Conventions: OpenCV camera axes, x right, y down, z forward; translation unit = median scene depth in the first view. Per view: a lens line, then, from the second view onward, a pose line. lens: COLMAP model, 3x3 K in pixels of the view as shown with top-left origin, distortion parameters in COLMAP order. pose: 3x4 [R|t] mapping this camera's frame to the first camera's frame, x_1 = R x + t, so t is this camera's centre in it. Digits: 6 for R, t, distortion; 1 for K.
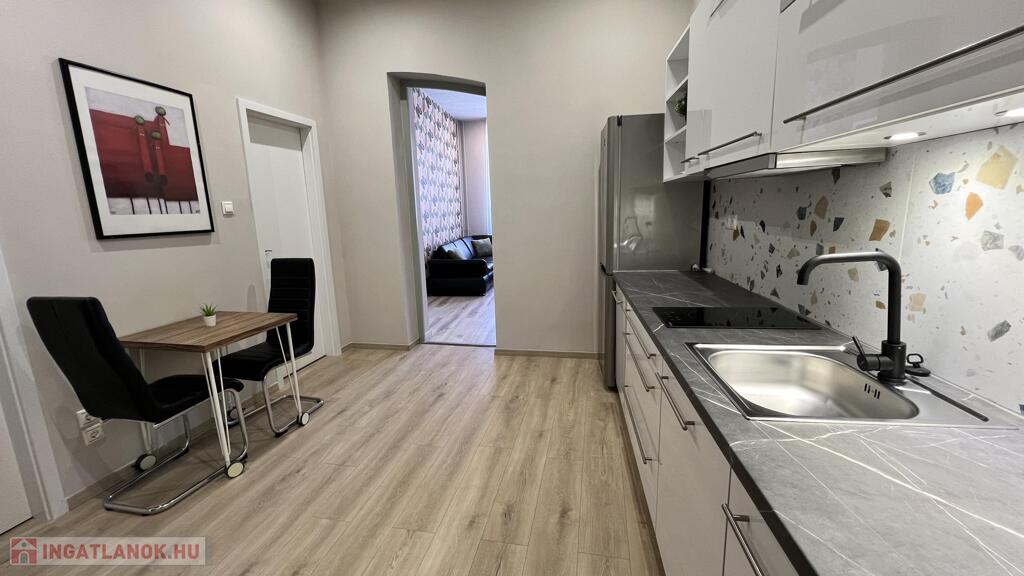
lens RADIAL K [[410.4, 0, 511.6], [0, 410.4, 286.8], [0, 0, 1]] dist [-0.000847, -0.000008]
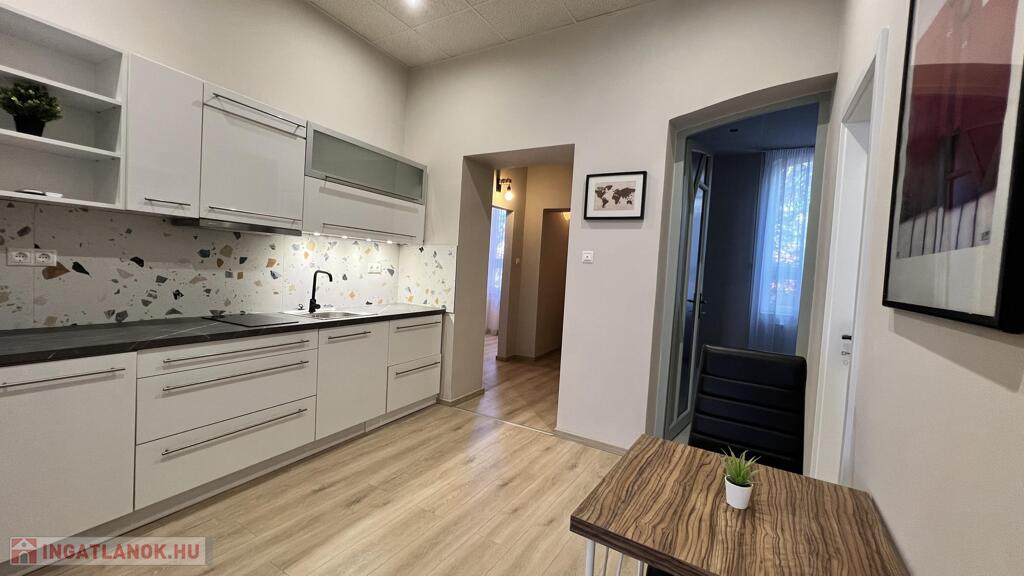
lens RADIAL K [[410.4, 0, 511.1], [0, 410.4, 285.3], [0, 0, 1]] dist [-0.000847, -0.000008]
pose [[-0.943851, -0.038386, 0.328133, -0.925049], [0.032495, 0.977624, 0.207835, -0.348003], [-0.328768, 0.206828, -0.921484, 2.085785]]
